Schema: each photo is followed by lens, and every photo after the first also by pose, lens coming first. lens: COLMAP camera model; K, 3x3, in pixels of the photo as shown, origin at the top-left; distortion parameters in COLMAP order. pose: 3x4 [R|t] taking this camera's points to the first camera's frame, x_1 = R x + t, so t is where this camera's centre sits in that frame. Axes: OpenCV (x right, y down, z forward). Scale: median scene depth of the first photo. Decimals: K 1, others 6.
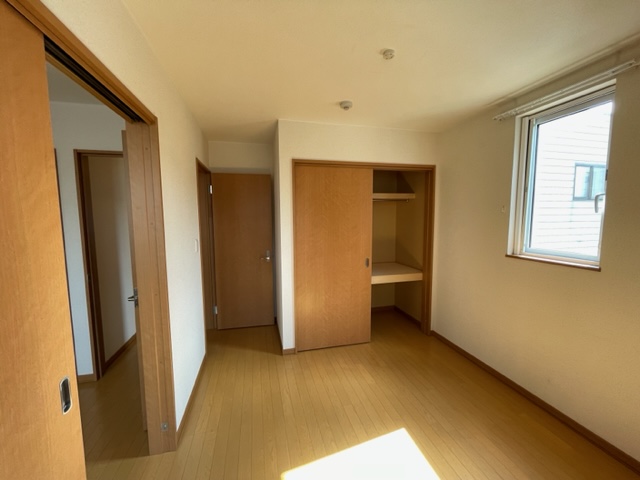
lens RADIAL K [[258.5, 0, 322.2], [0, 258.5, 243.1], [0, 0, 1]] dist [-0.003512, -0.001089]
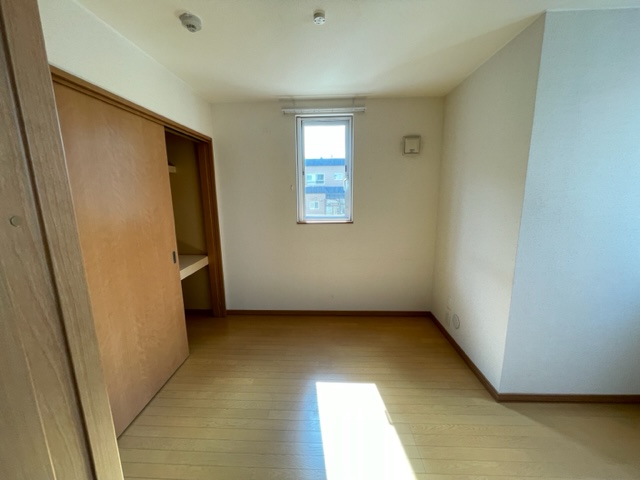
lens RADIAL K [[258.5, 0, 322.1], [0, 258.5, 240.1], [0, 0, 1]] dist [-0.003512, -0.001089]
pose [[0.281069, -0.170623, 0.944398, -0.400556], [0.110043, 0.983308, 0.144902, -0.033022], [-0.953358, 0.063197, 0.295154, 0.383329]]
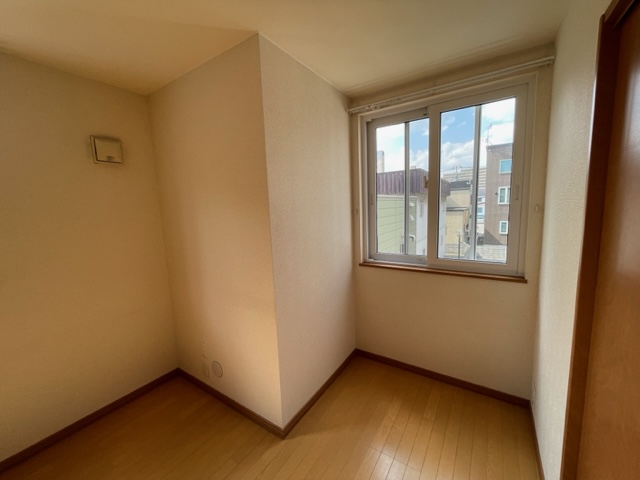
lens RADIAL K [[258.5, 0, 316.5], [0, 258.5, 236.5], [0, 0, 1]] dist [-0.003512, -0.001089]
pose [[-0.669186, -0.060605, 0.740620, -0.191601], [0.121257, 0.974404, 0.189297, -0.050800], [-0.733135, 0.216480, -0.644708, 0.408227]]
